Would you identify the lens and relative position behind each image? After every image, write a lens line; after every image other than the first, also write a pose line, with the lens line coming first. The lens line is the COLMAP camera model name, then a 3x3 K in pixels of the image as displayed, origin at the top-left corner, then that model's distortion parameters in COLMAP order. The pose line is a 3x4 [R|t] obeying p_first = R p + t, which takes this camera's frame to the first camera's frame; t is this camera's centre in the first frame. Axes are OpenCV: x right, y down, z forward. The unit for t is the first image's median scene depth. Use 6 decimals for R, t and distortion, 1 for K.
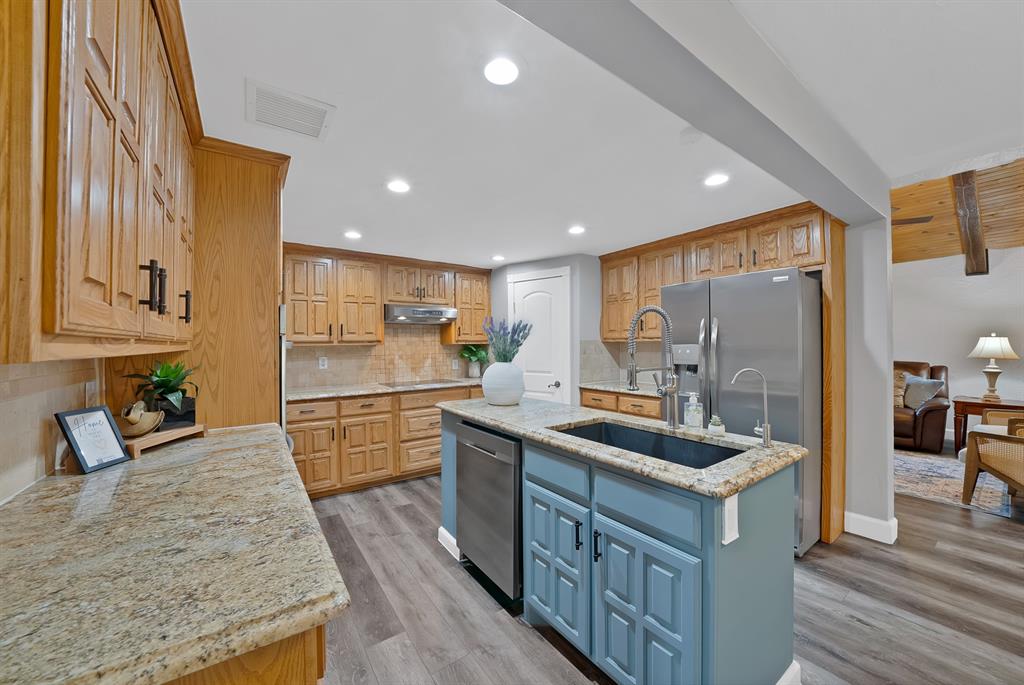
lens RADIAL K [[371.2, 0, 520.4], [0, 371.2, 343.5], [0, 0, 1]] dist [-0.024156, 0.002018]
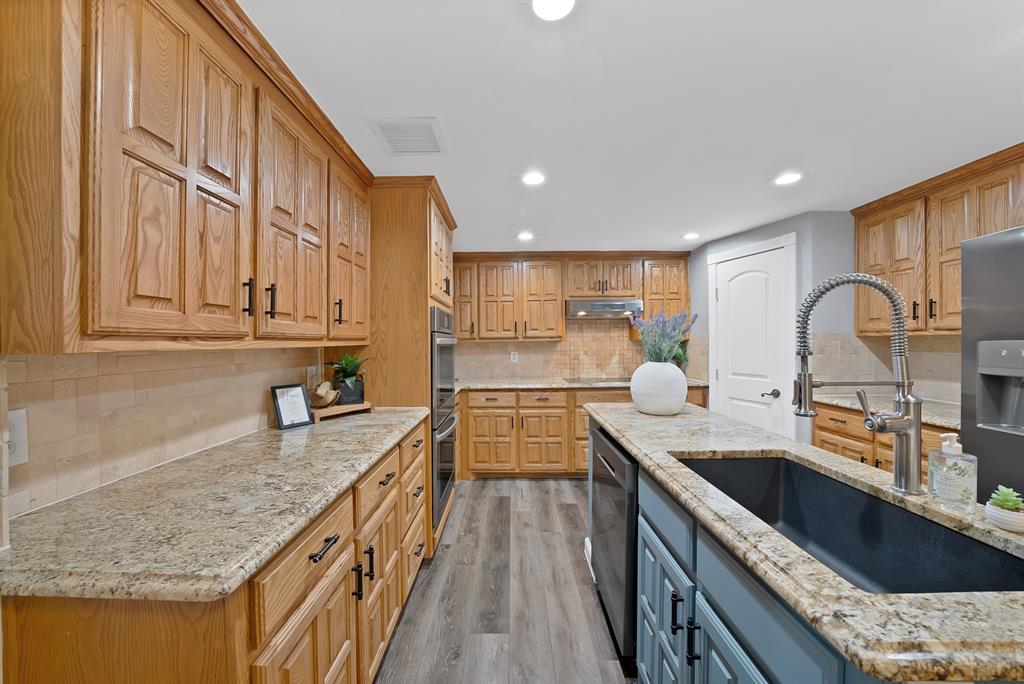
lens RADIAL K [[371.2, 0, 508.5], [0, 371.2, 343.8], [0, 0, 1]] dist [-0.024156, 0.002018]
pose [[0.803773, 0.005400, -0.594911, 0.252174], [0.002413, 0.999921, 0.012337, -0.000774], [0.594931, -0.011352, 0.803697, 0.212532]]
